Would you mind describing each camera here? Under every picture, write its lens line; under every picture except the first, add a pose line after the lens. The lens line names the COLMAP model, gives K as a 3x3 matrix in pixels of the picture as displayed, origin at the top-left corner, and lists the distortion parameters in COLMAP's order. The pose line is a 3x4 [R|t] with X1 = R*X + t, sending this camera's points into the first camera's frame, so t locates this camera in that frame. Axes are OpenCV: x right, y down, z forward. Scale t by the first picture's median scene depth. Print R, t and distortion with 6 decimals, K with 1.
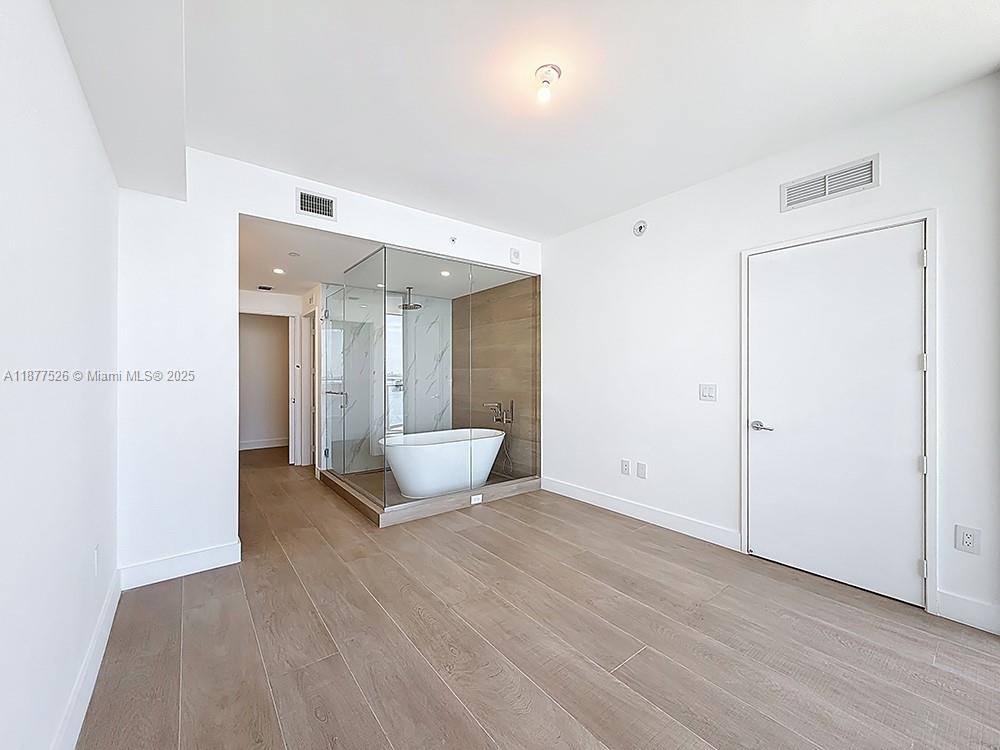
lens RADIAL K [[408.1, 0, 508.7], [0, 408.1, 371.0], [0, 0, 1]] dist [-0.001024, 0.000175]
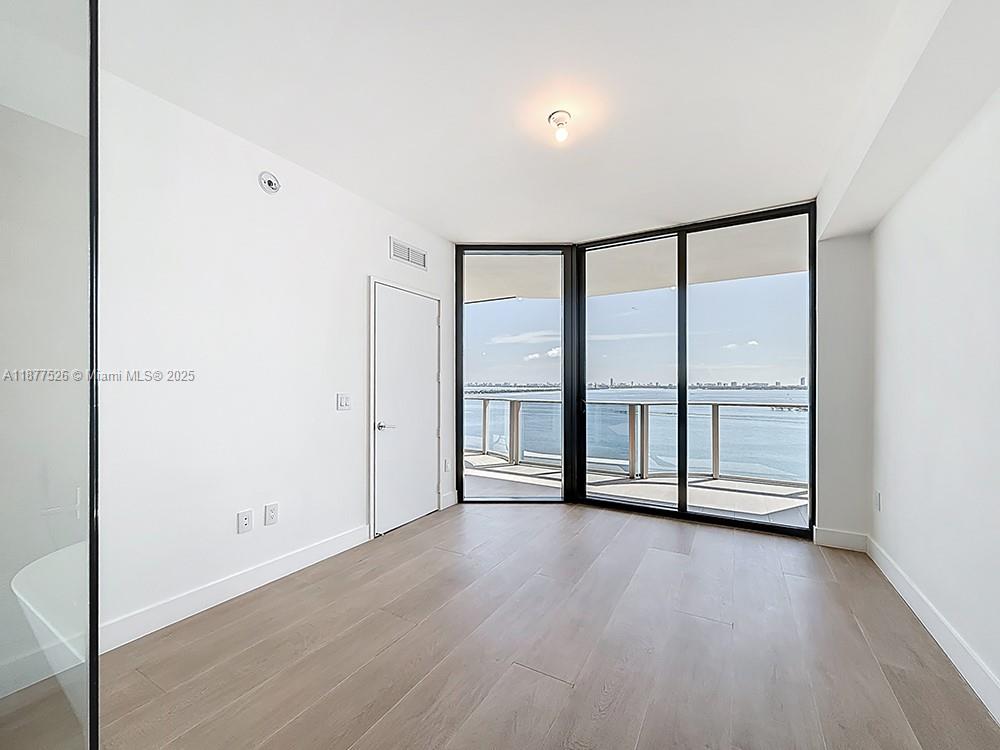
lens RADIAL K [[408.1, 0, 503.9], [0, 408.1, 379.7], [0, 0, 1]] dist [-0.001024, 0.000175]
pose [[-0.370431, 0.010910, 0.928796, -0.615316], [-0.006156, 0.999880, -0.014200, 0.012457], [-0.928839, -0.010977, -0.370320, 1.064634]]
